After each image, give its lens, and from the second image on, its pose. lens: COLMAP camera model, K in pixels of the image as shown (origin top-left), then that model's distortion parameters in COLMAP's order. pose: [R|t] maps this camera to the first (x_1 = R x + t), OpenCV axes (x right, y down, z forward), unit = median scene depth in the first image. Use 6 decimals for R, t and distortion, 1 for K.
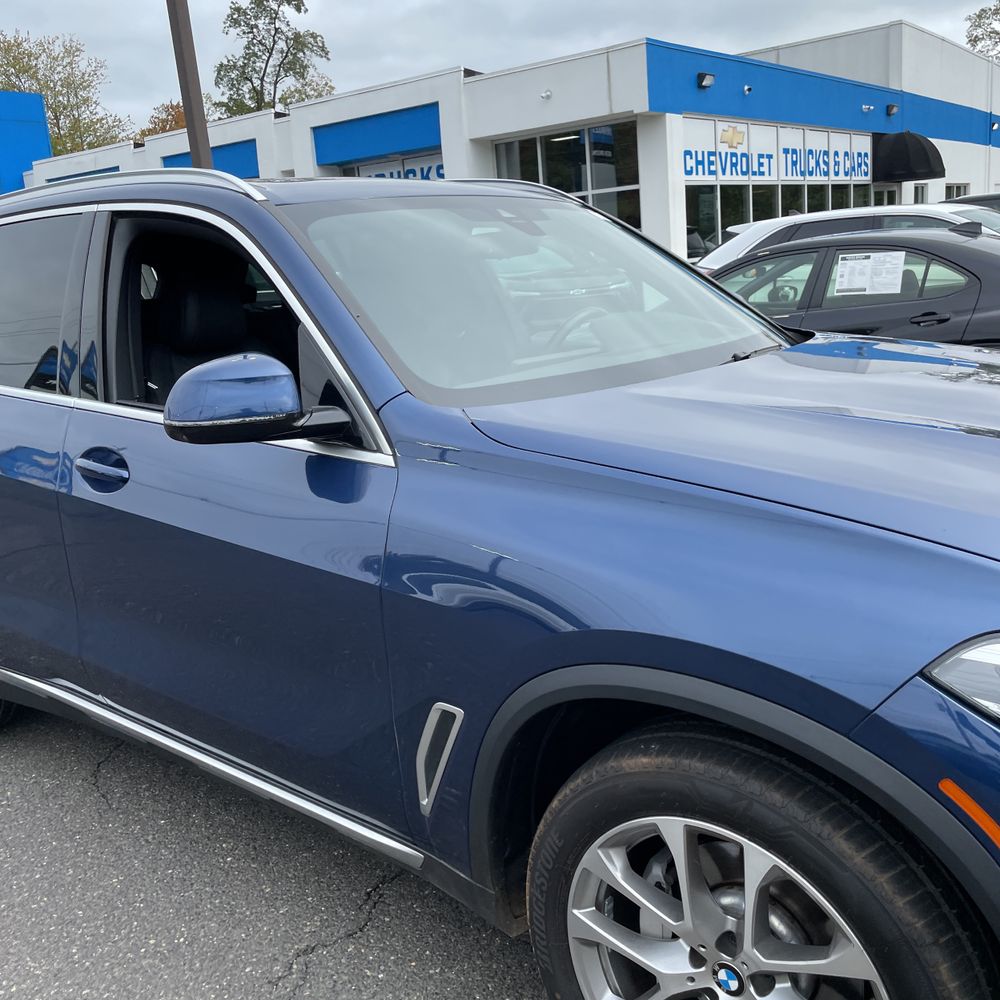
lens RADIAL K [[1017.6, 0, 527.6], [0, 1017.6, 501.0], [0, 0, 1]] dist [0.087358, -0.124671]
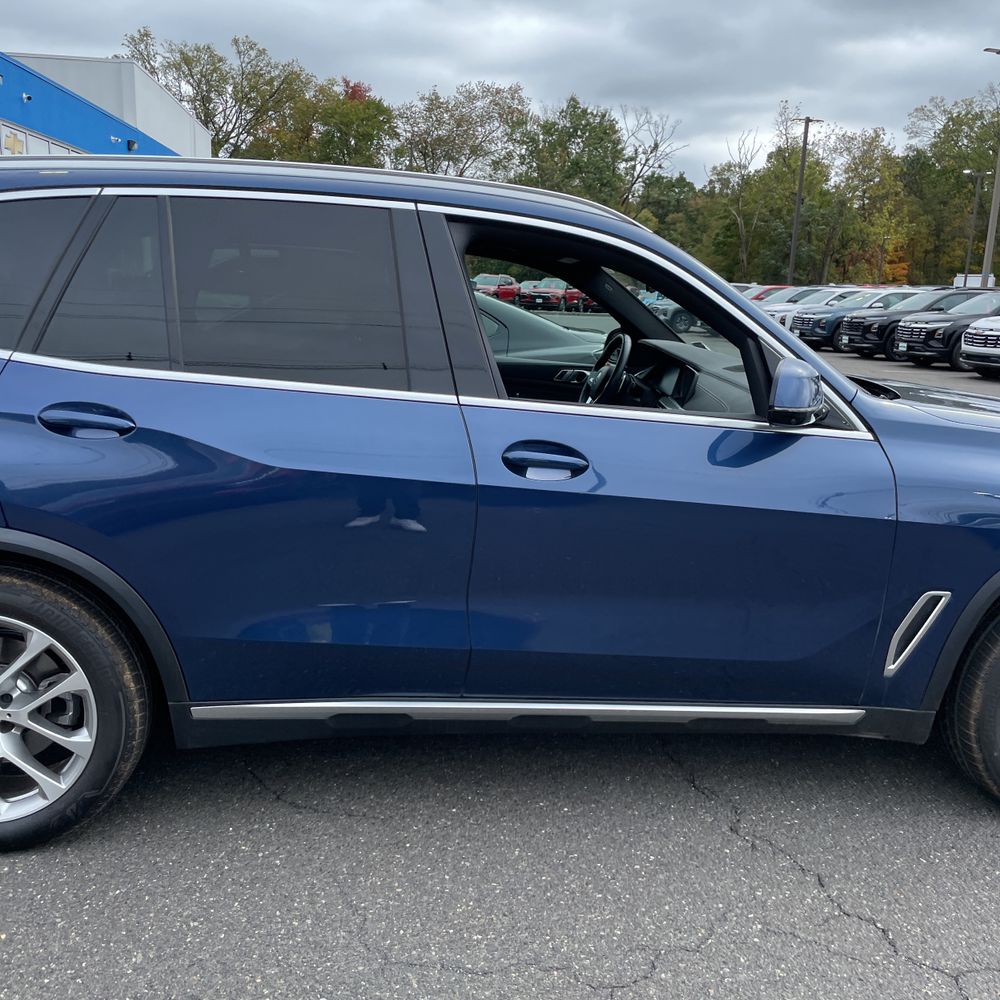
lens RADIAL K [[1017.6, 0, 527.6], [0, 1017.6, 501.0], [0, 0, 1]] dist [0.087358, -0.124671]
pose [[0.690032, -0.052156, 0.721898, -0.183842], [0.075250, 0.997165, 0.000115, 0.001992], [-0.719857, 0.054244, 0.692000, 0.041013]]
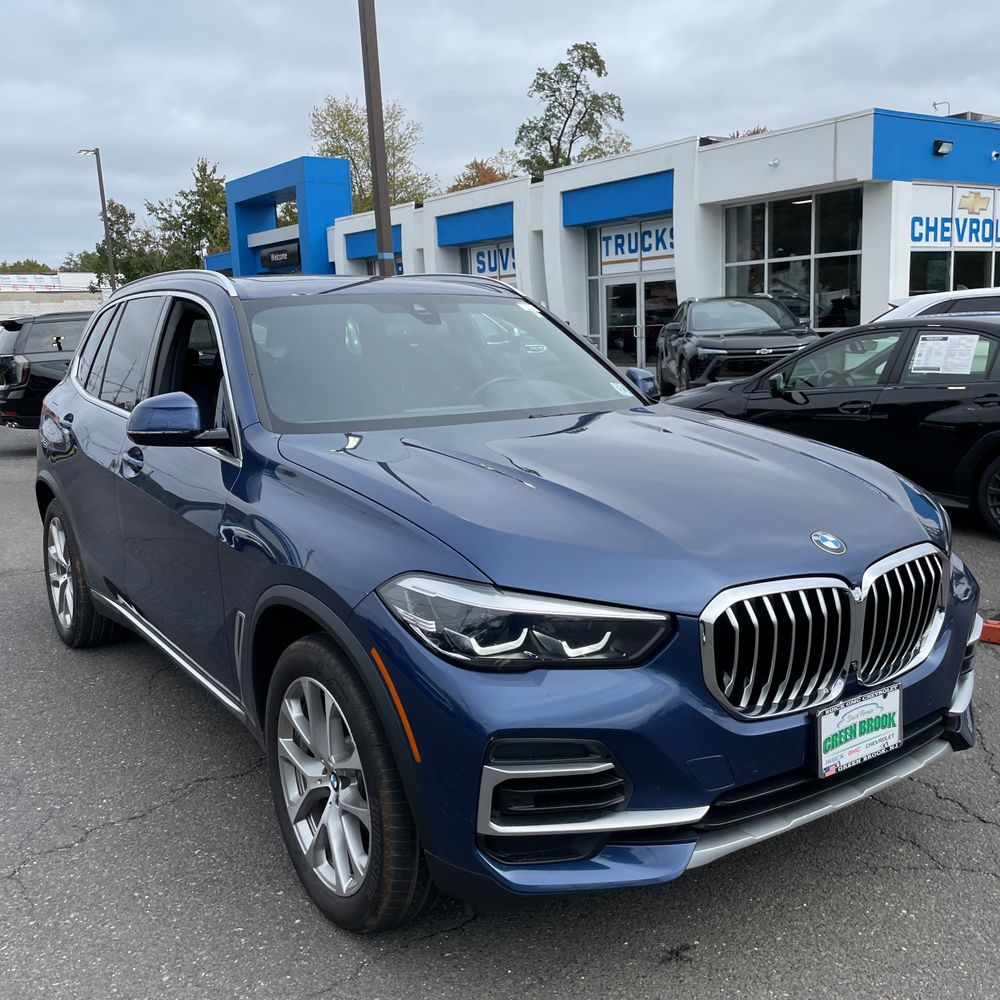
lens RADIAL K [[1037.6, 0, 514.6], [0, 1037.6, 504.2], [0, 0, 1]] dist [0.085570, -0.129960]
pose [[0.956442, 0.088941, -0.278045, 0.092056], [-0.101684, 0.994311, -0.031721, 0.004146], [0.273642, 0.058612, 0.960044, -0.057812]]
